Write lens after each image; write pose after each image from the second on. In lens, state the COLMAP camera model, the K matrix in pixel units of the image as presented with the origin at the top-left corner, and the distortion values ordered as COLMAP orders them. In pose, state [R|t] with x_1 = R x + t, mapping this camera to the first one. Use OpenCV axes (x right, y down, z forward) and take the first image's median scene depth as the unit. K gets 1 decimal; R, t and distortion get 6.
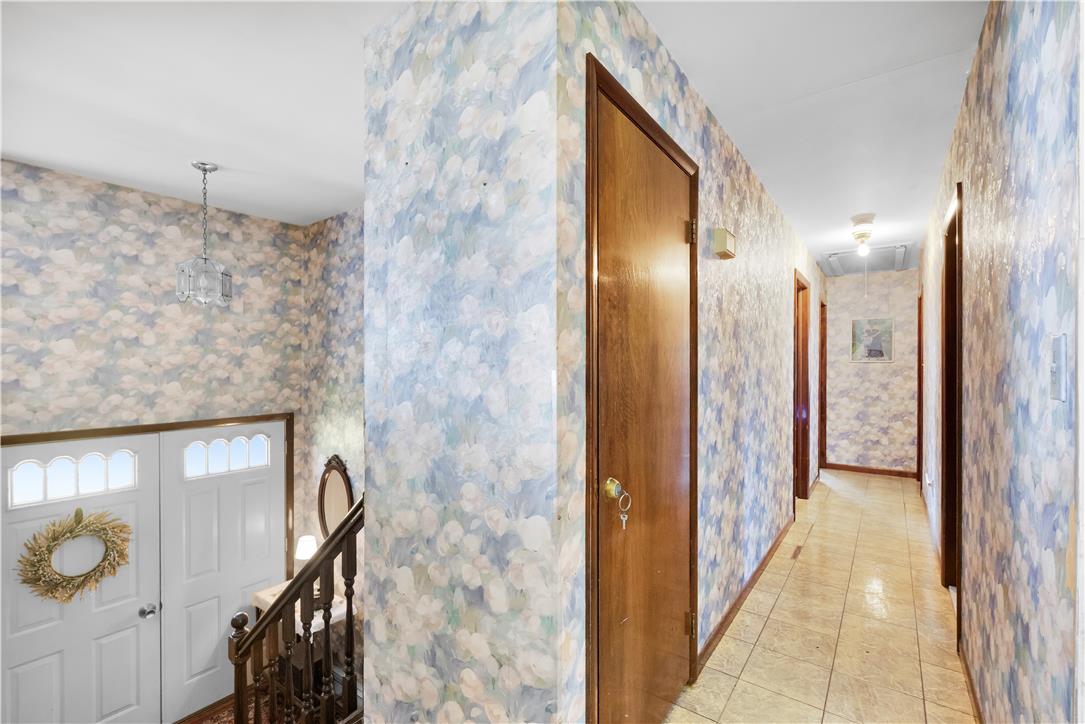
lens RADIAL K [[469.8, 0, 538.1], [0, 469.8, 368.3], [0, 0, 1]] dist [-0.002269, -0.000082]
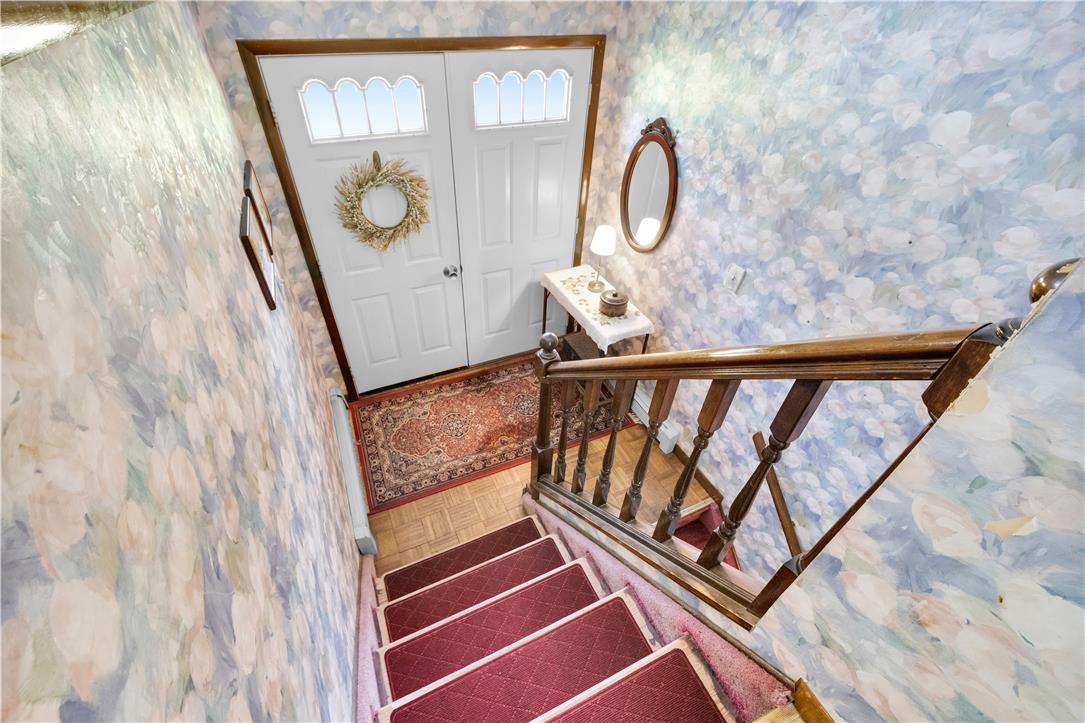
lens RADIAL K [[469.8, 0, 534.5], [0, 469.8, 357.2], [0, 0, 1]] dist [-0.002269, -0.000082]
pose [[0.870931, 0.331573, -0.362683, -0.279131], [-0.031876, 0.774617, 0.631627, 0.040818], [0.490371, -0.538542, 0.685207, 0.333624]]
